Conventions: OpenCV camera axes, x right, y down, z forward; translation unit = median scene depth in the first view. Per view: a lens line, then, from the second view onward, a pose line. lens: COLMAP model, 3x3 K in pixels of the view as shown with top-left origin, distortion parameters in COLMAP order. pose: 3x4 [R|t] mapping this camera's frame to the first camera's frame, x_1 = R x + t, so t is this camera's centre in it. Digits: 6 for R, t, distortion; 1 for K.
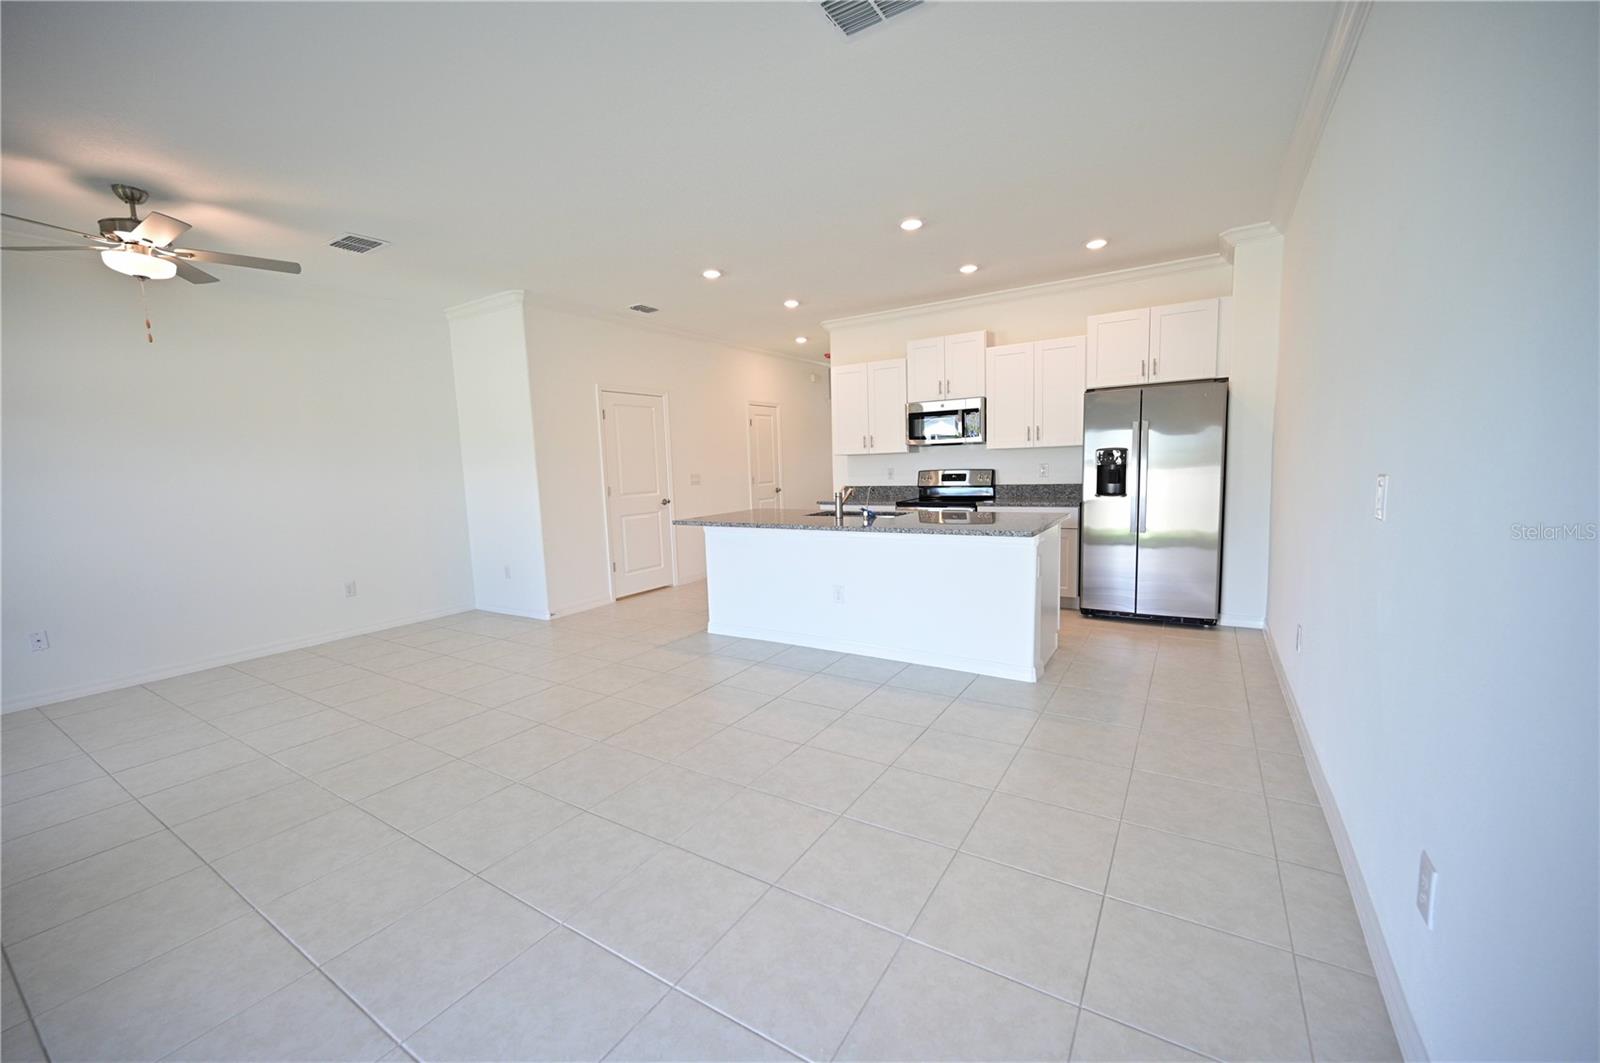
lens RADIAL K [[630.2, 0, 797.1], [0, 630.2, 532.8], [0, 0, 1]] dist [-0.001089, 0.000816]
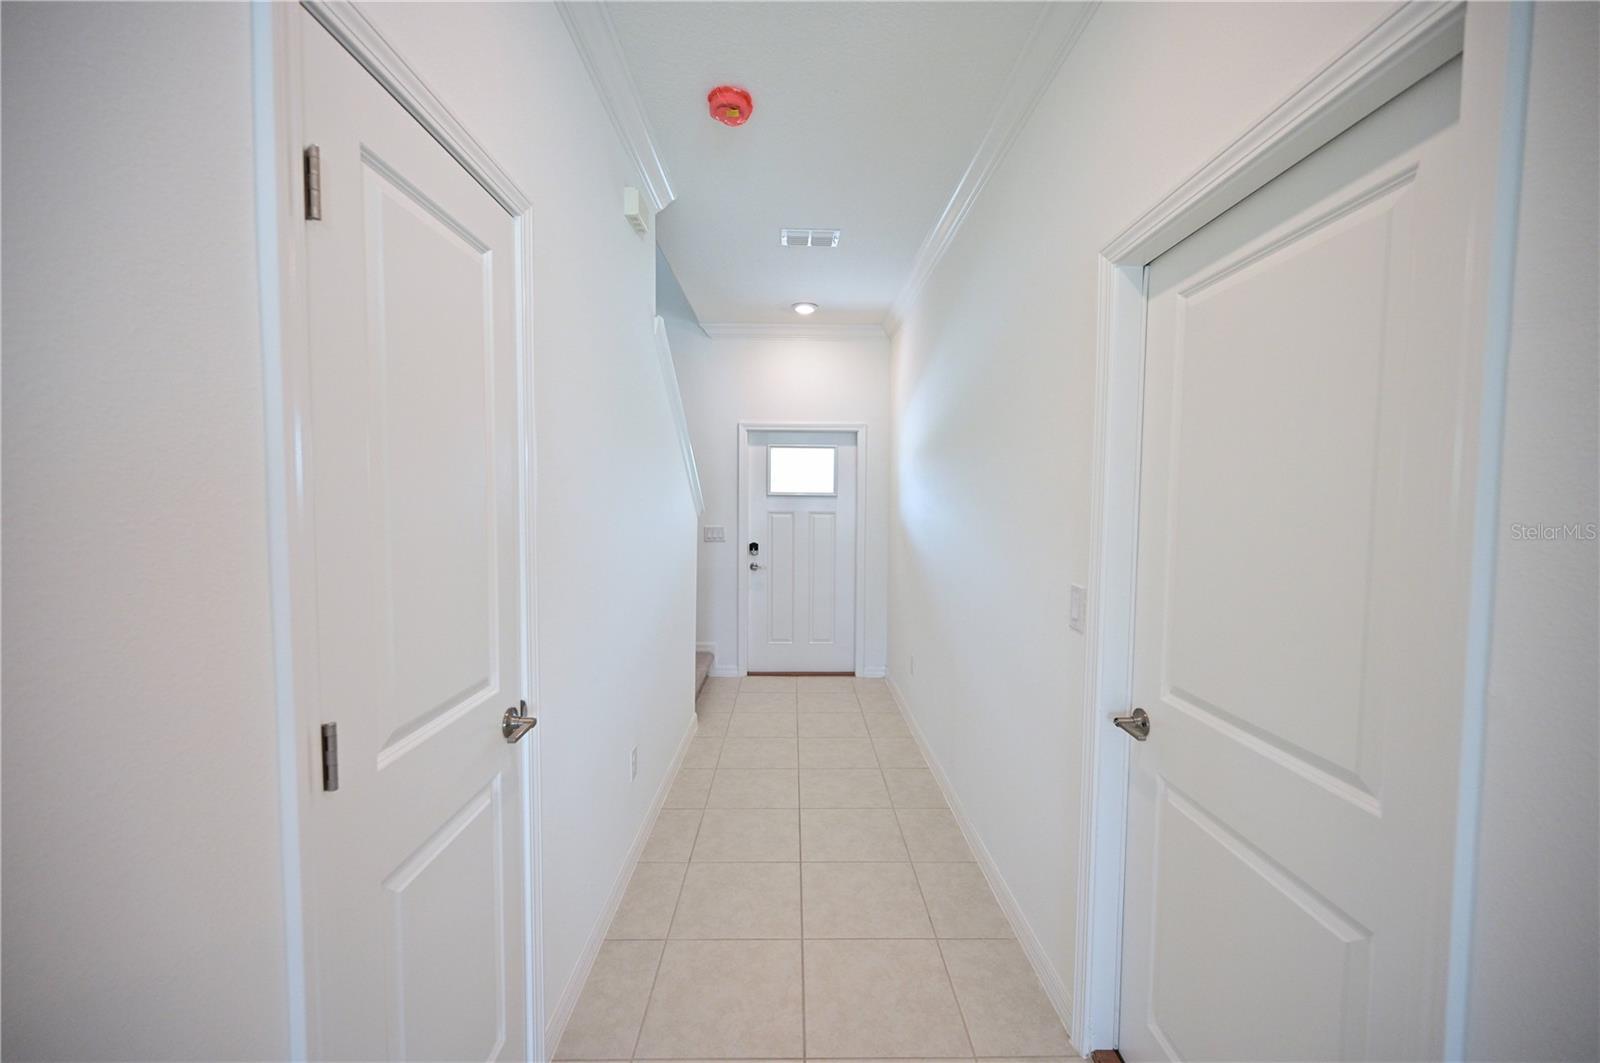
lens RADIAL K [[630.2, 0, 809.2], [0, 630.2, 535.5], [0, 0, 1]] dist [-0.001089, 0.000816]
pose [[0.828119, 0.009562, 0.560470, -0.092947], [0.025995, 0.998124, -0.055438, -0.161784], [-0.559949, 0.060478, 0.826317, 1.269587]]
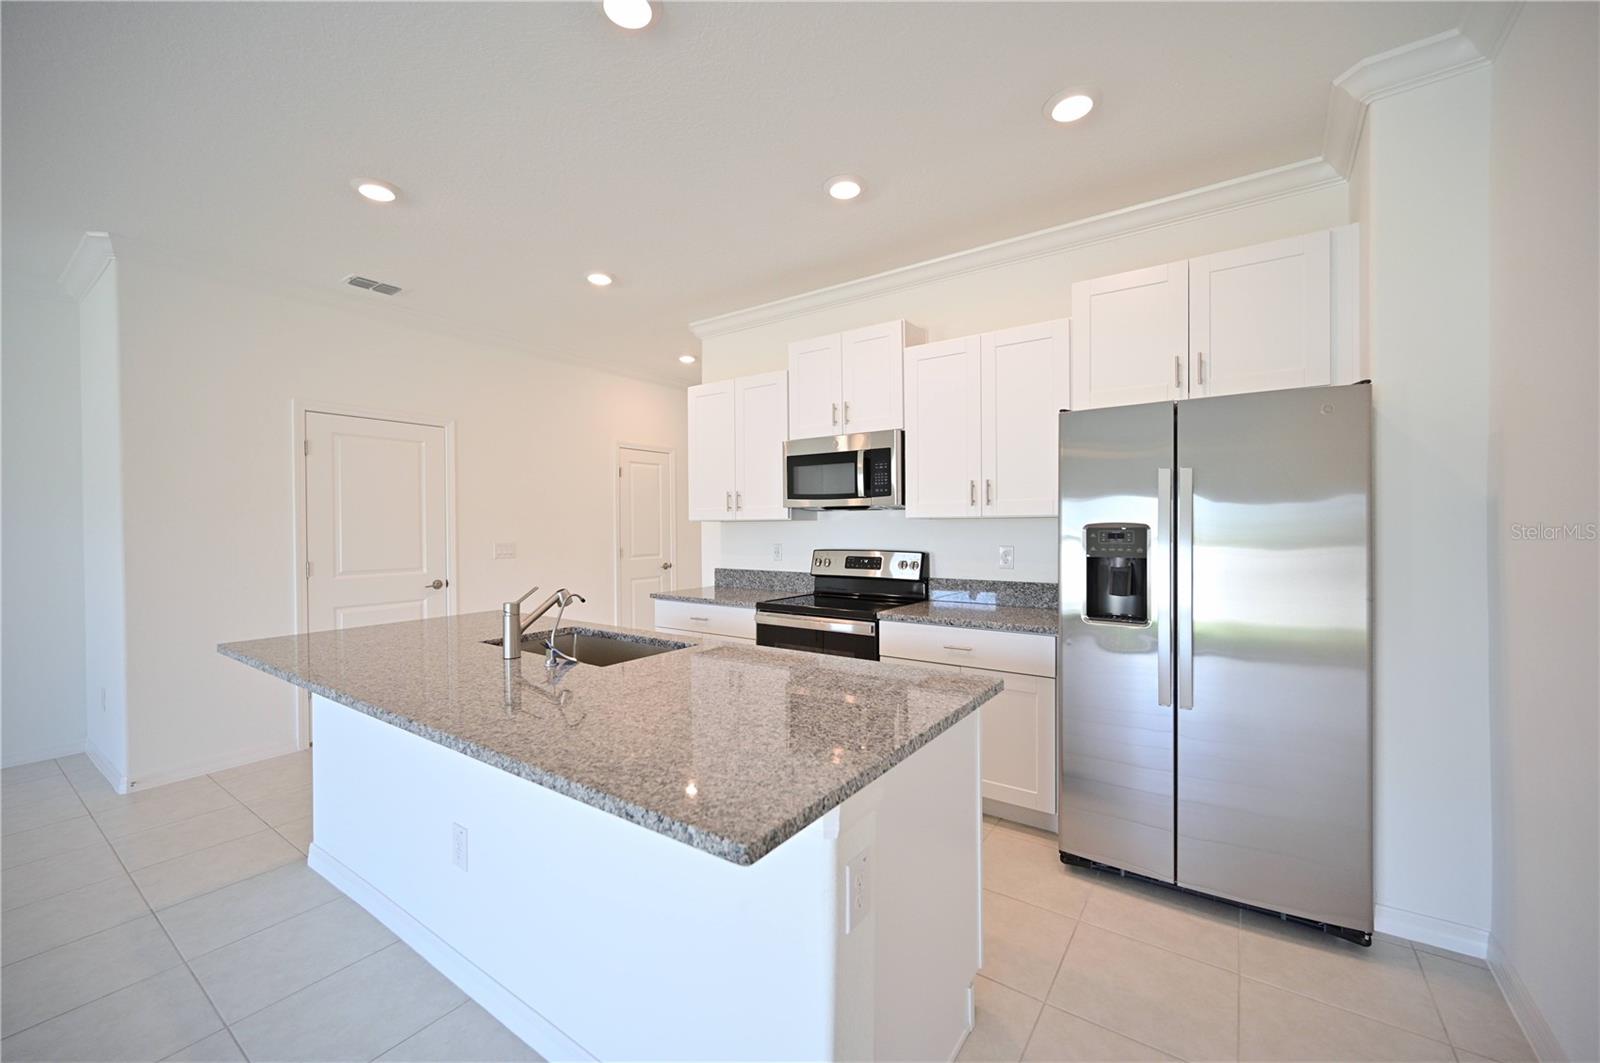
lens RADIAL K [[630.2, 0, 801.2], [0, 630.2, 531.4], [0, 0, 1]] dist [-0.001089, 0.000816]
pose [[0.998604, 0.028257, -0.044616, 0.240943], [-0.032653, 0.994342, -0.101084, -0.061268], [0.041507, 0.102400, 0.993877, 0.438404]]
